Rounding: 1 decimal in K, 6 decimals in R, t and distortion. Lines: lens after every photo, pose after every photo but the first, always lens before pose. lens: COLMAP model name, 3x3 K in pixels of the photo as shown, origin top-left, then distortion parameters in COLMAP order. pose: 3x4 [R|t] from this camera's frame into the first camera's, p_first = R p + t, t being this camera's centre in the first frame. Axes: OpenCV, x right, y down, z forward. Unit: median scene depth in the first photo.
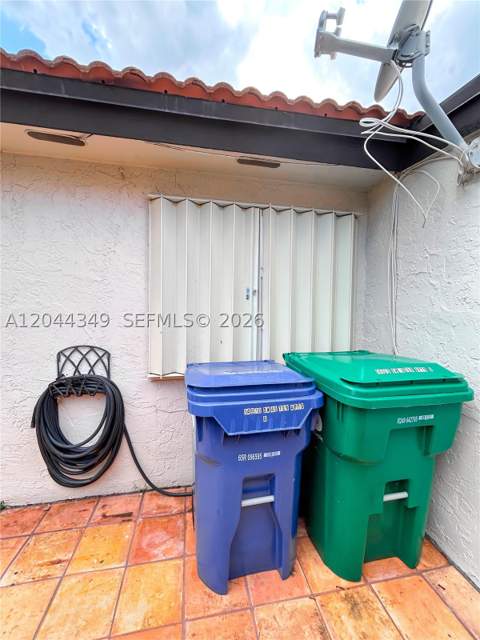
lens RADIAL K [[259.5, 0, 238.2], [0, 259.5, 321.4], [0, 0, 1]] dist [-0.000701, -0.000008]
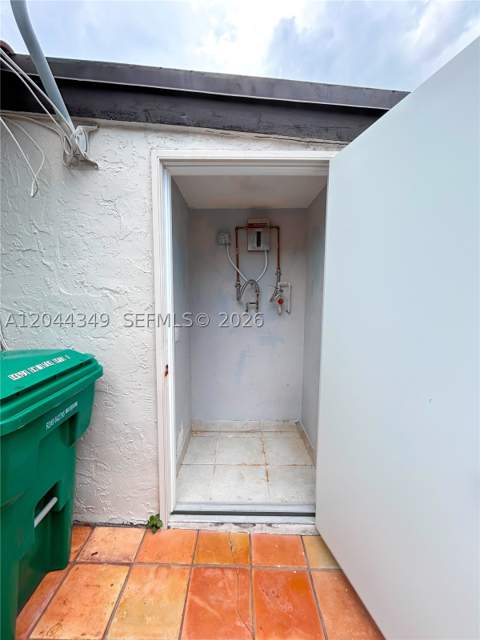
lens RADIAL K [[259.5, 0, 241.9], [0, 259.5, 320.2], [0, 0, 1]] dist [-0.000701, -0.000008]
pose [[0.174708, -0.107971, 0.978682, -0.054224], [0.042887, 0.993861, 0.101990, -0.015984], [-0.983686, 0.024155, 0.178266, 0.193511]]
